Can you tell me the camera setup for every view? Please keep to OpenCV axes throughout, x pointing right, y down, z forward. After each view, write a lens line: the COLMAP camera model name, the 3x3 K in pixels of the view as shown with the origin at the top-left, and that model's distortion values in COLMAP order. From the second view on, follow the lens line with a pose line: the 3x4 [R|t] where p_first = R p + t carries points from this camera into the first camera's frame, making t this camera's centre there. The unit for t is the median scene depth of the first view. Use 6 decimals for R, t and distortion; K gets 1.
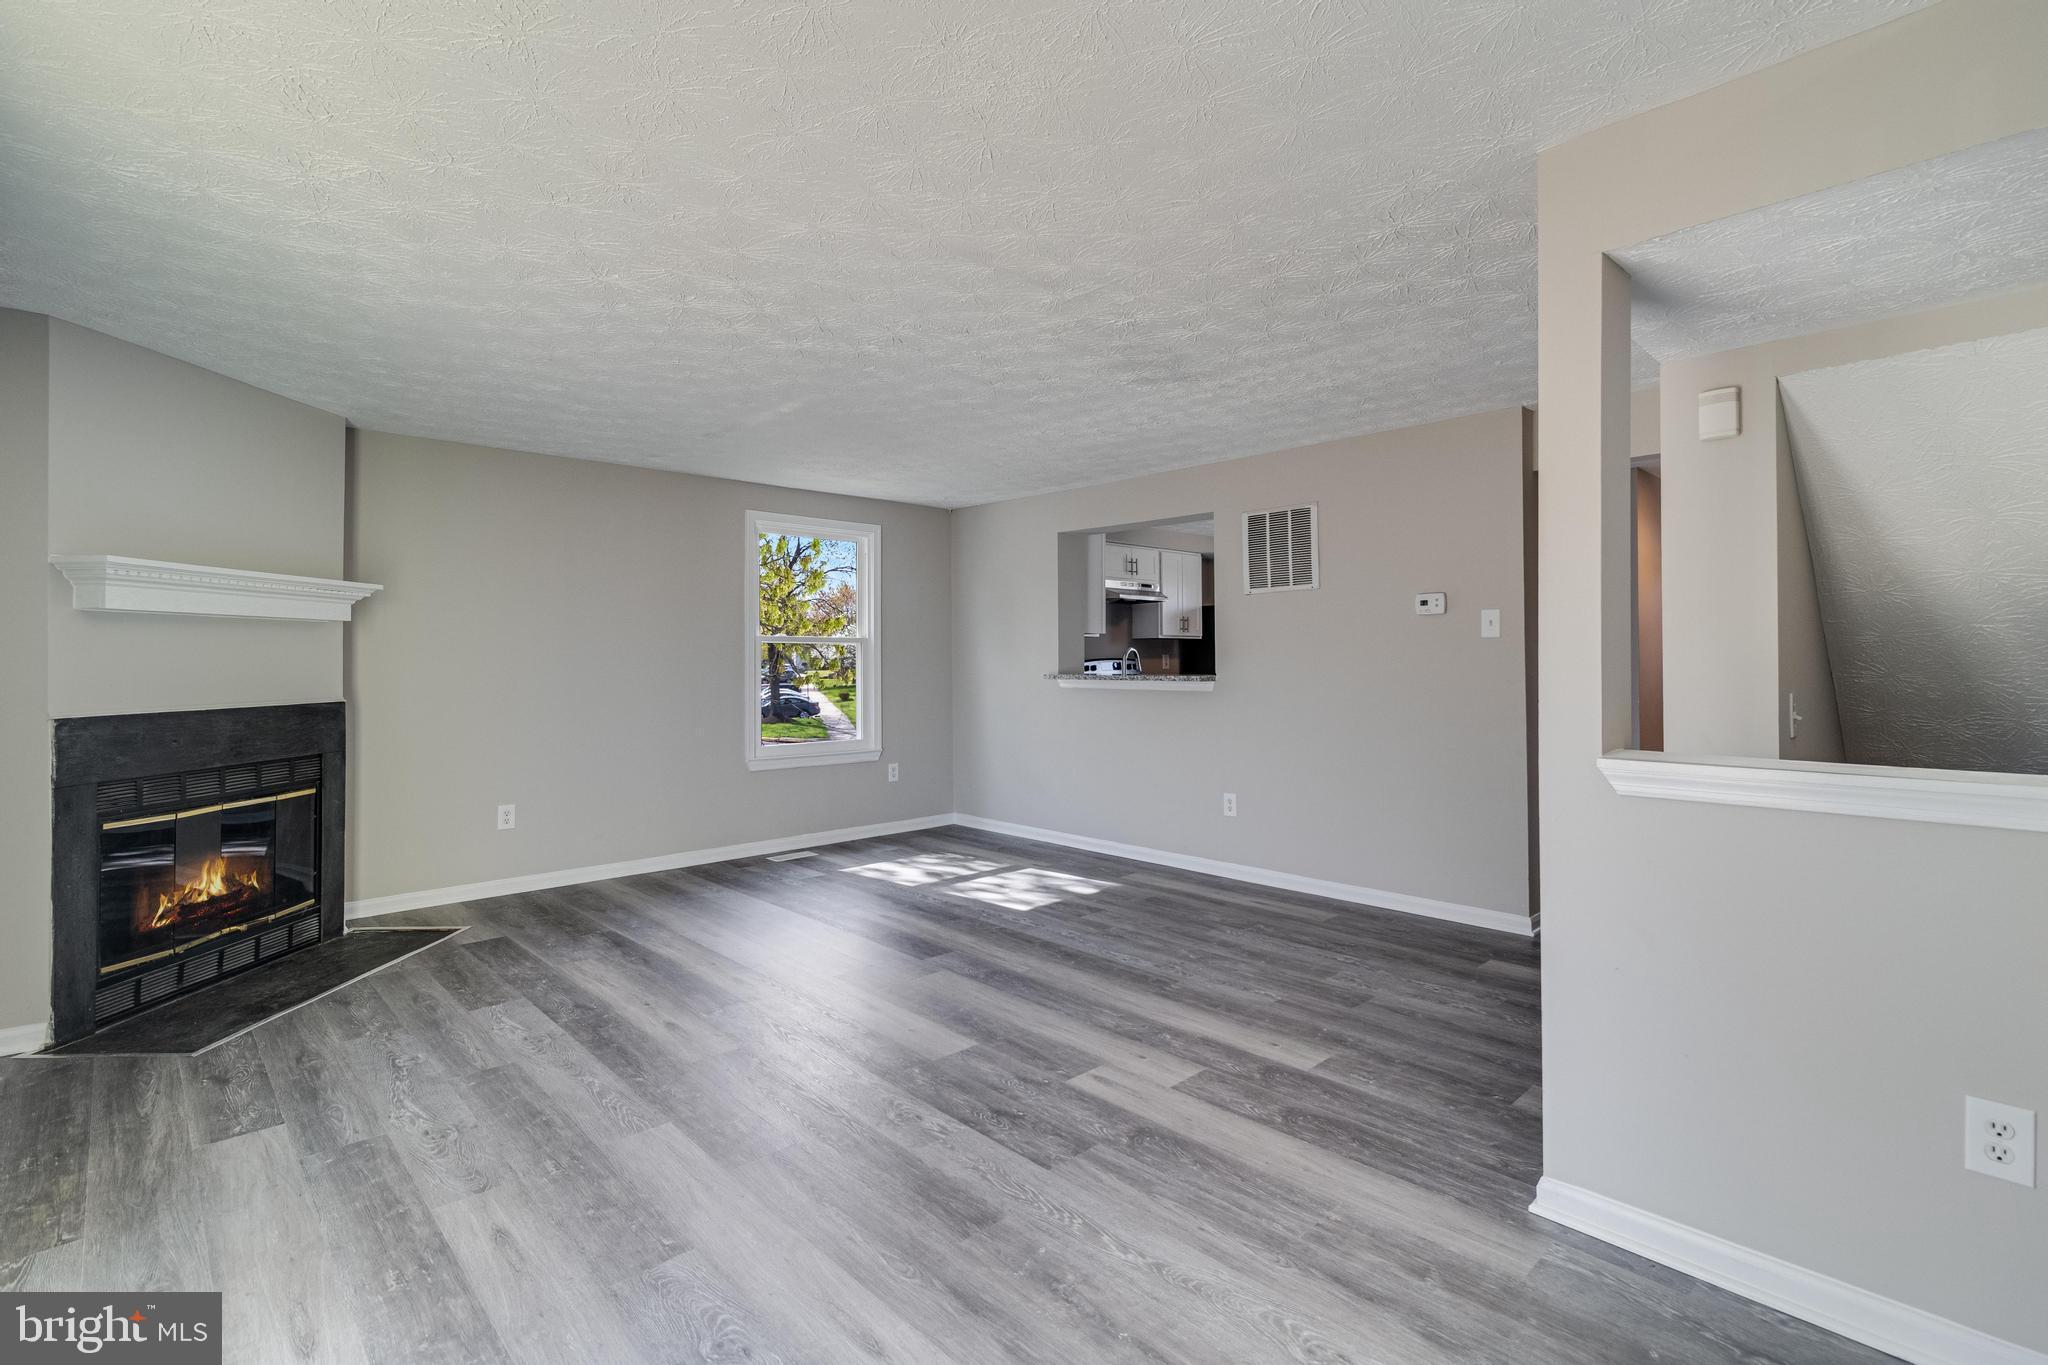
lens RADIAL K [[947.2, 0, 1041.0], [0, 947.2, 642.2], [0, 0, 1]] dist [-0.005128, 0.002037]
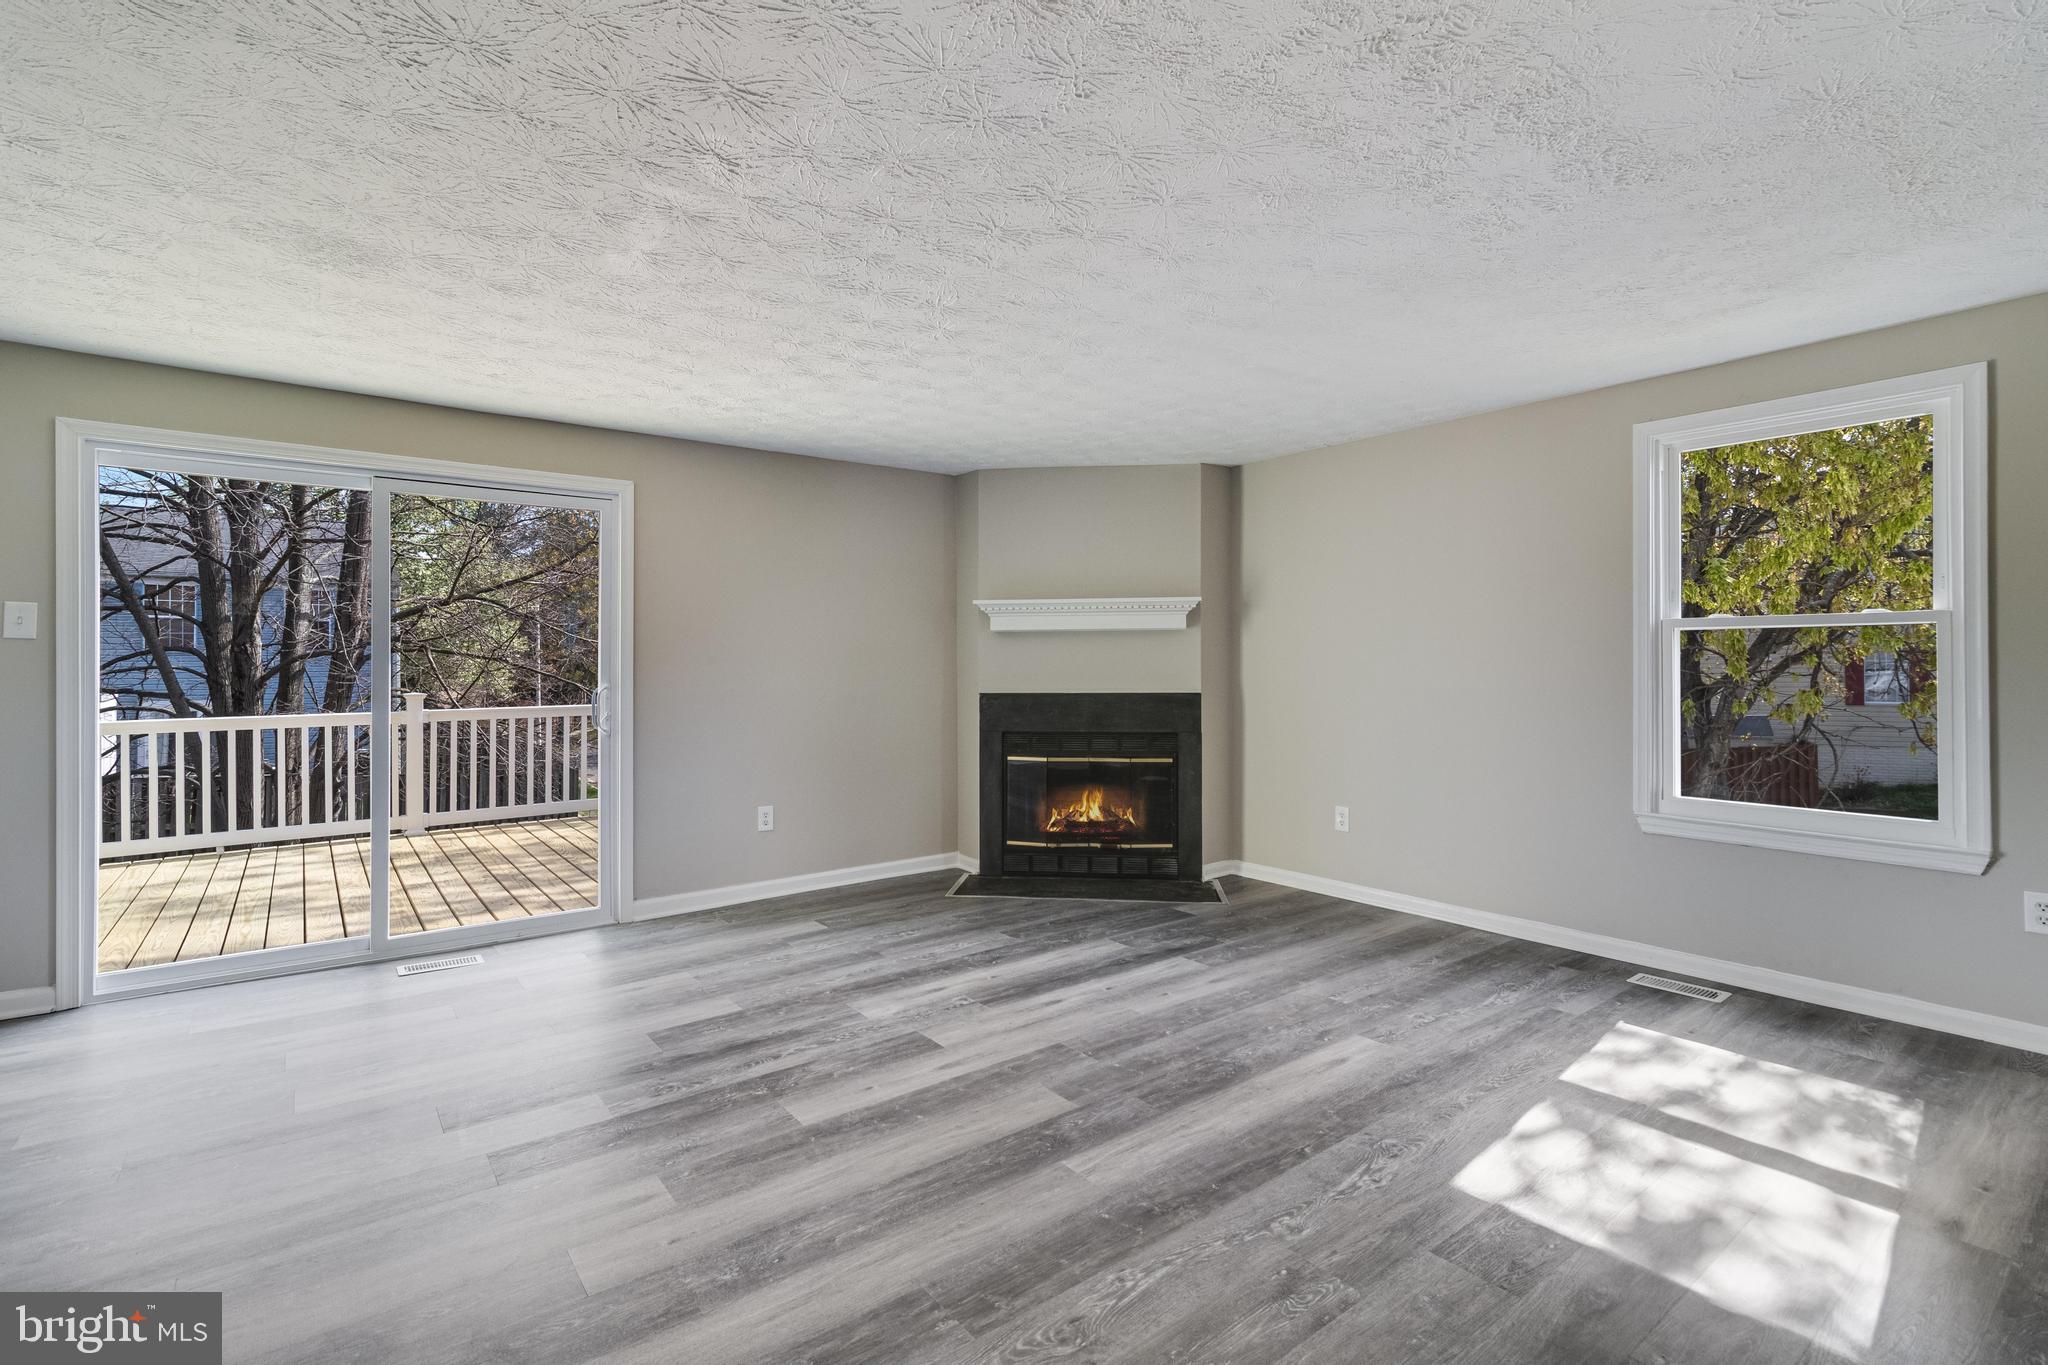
lens RADIAL K [[947.2, 0, 1026.6], [0, 947.2, 647.4], [0, 0, 1]] dist [-0.005128, 0.002037]
pose [[-0.117009, -0.011468, -0.993065, 0.619633], [0.023578, 0.999619, -0.014322, 0.018152], [0.992851, -0.025090, -0.116694, 1.089325]]
